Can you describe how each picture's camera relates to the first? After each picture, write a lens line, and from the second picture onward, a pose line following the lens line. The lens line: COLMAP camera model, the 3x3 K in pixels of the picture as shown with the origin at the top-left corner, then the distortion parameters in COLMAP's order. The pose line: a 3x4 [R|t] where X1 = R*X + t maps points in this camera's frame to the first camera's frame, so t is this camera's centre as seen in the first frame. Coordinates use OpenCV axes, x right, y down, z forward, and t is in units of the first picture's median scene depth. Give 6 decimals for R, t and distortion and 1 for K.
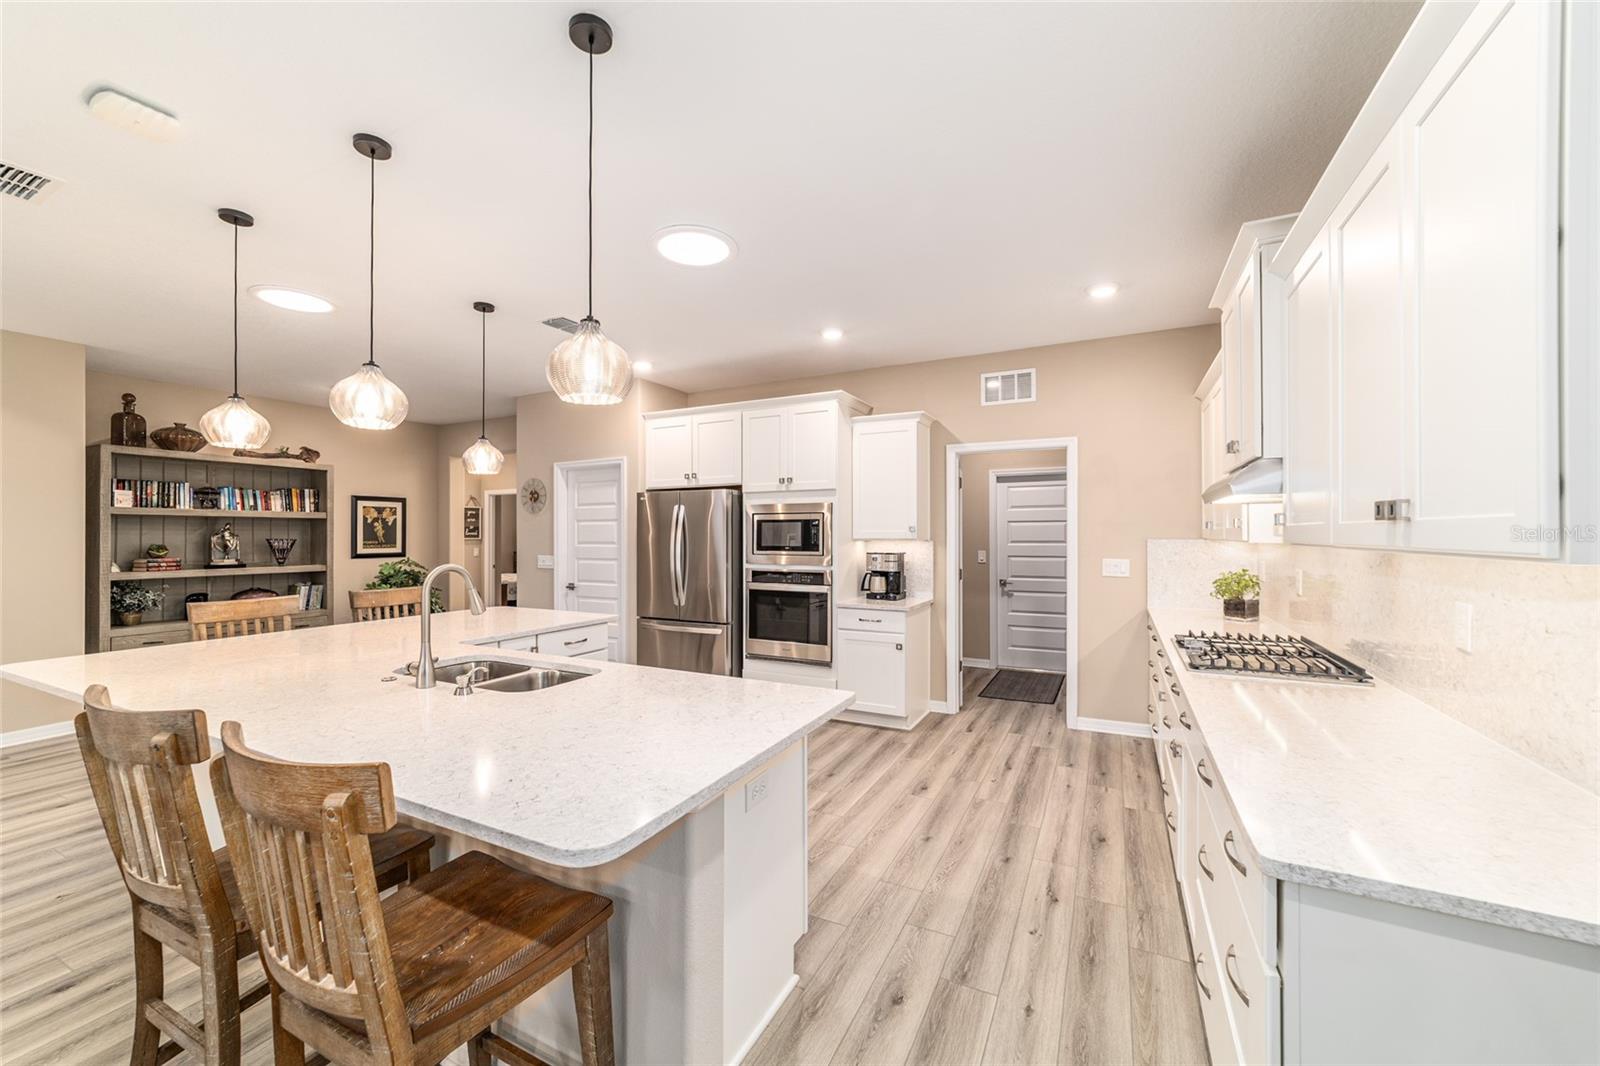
lens RADIAL K [[620.8, 0, 800.0], [0, 620.8, 533.0], [0, 0, 1]] dist [-0.023990, 0.009396]
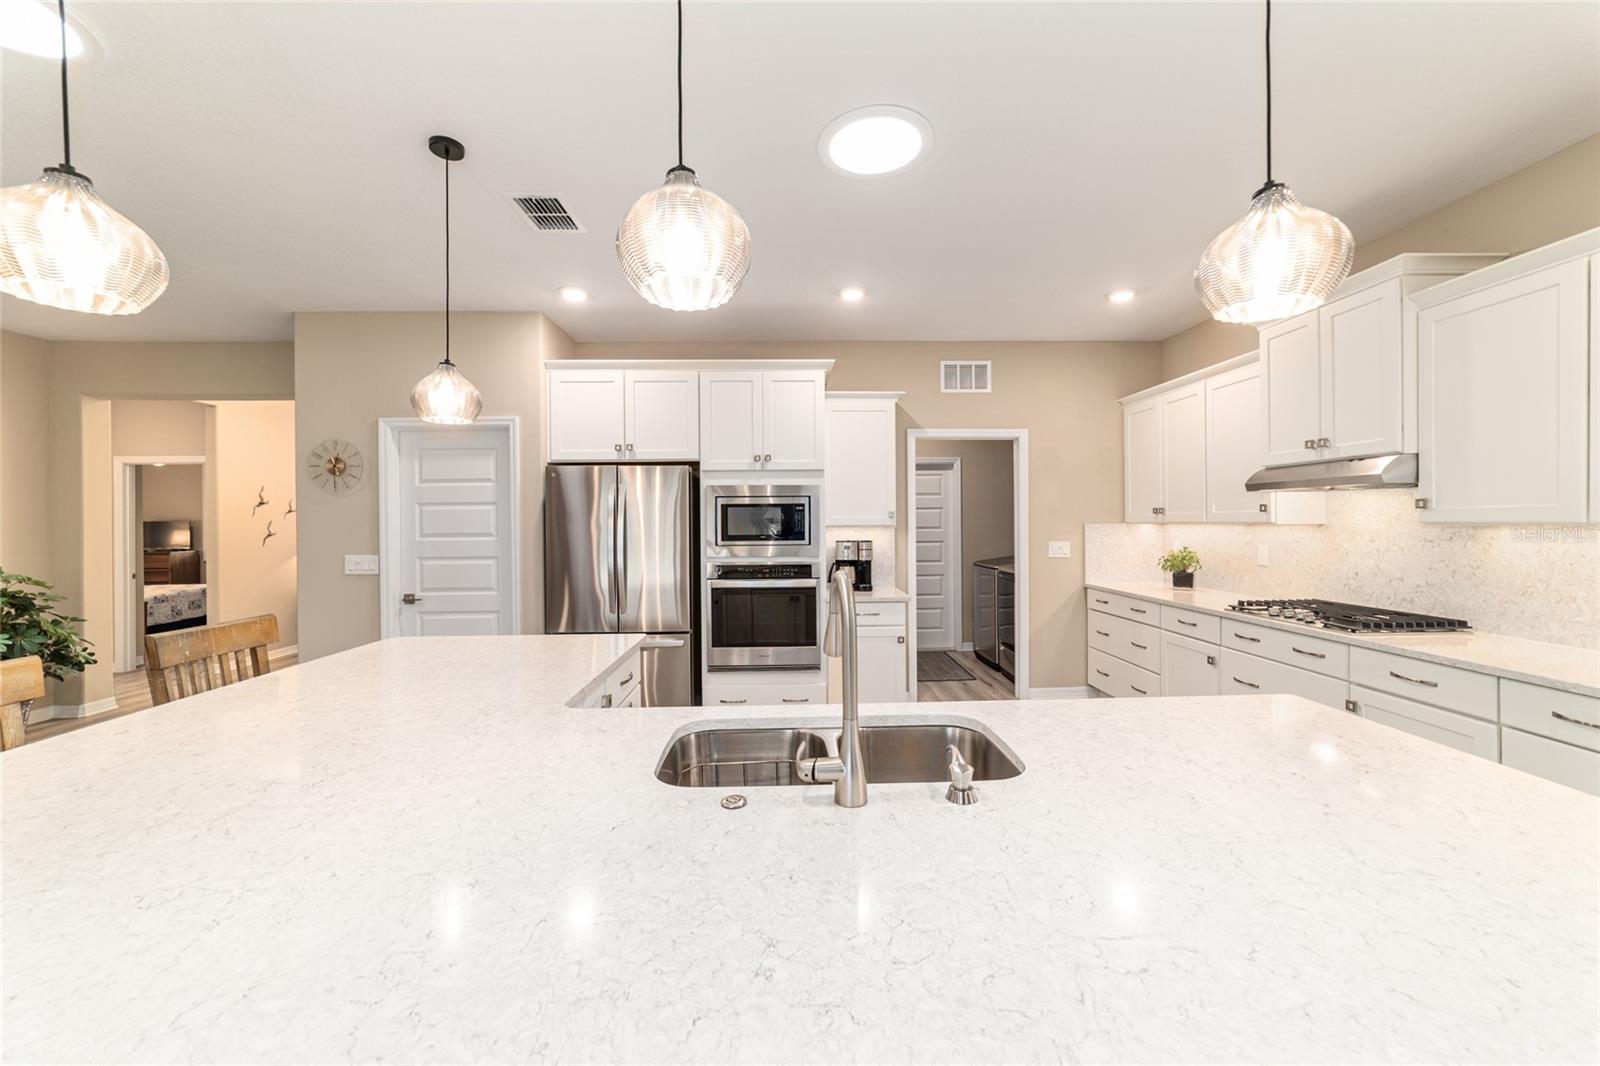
lens RADIAL K [[613.2, 0, 799.7], [0, 613.2, 524.9], [0, 0, 1]] dist [-0.019194, 0.009515]
pose [[0.877625, -0.007573, 0.479287, -0.369618], [0.005601, 0.999969, 0.005544, 0.002817], [-0.479314, -0.002181, 0.877641, 0.227031]]
